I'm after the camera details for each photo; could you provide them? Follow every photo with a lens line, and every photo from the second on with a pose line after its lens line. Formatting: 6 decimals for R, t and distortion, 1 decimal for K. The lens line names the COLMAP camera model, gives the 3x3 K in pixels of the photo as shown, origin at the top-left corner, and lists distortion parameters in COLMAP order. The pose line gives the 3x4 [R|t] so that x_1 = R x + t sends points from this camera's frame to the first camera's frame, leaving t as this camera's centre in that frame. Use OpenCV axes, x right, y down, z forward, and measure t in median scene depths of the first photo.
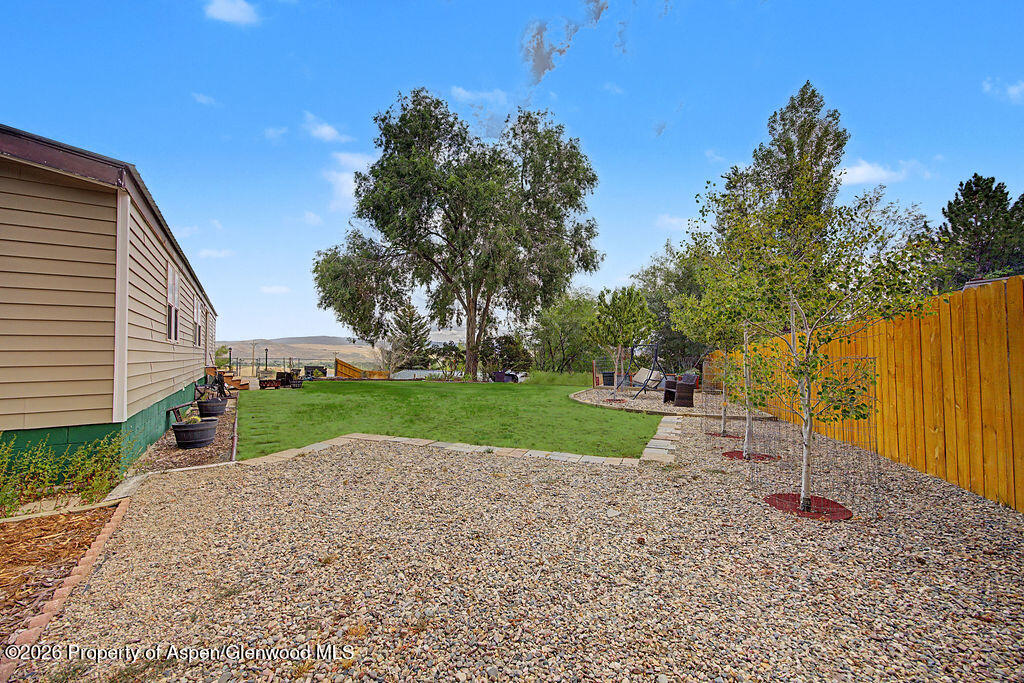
lens RADIAL K [[401.7, 0, 514.0], [0, 401.7, 337.8], [0, 0, 1]] dist [-0.008412, 0.000354]
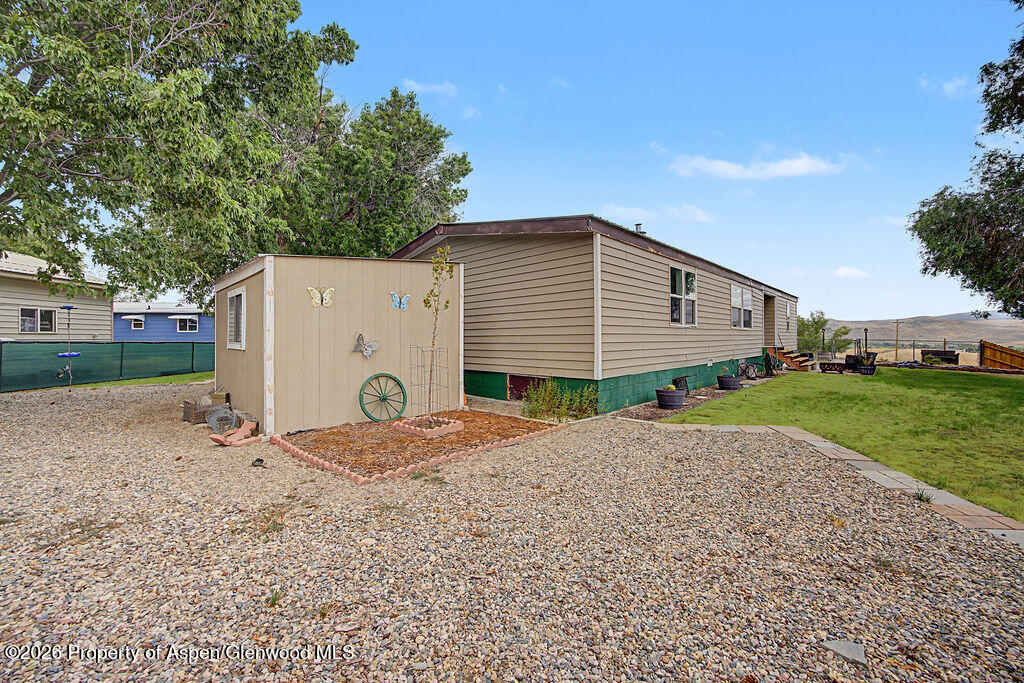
lens RADIAL K [[395.3, 0, 511.2], [0, 395.3, 335.6], [0, 0, 1]] dist [-0.023345, 0.006434]
pose [[0.198879, -0.001663, -0.980023, 0.088545], [0.044317, 0.998991, 0.007299, 0.002092], [0.979021, -0.044883, 0.198752, 0.068337]]
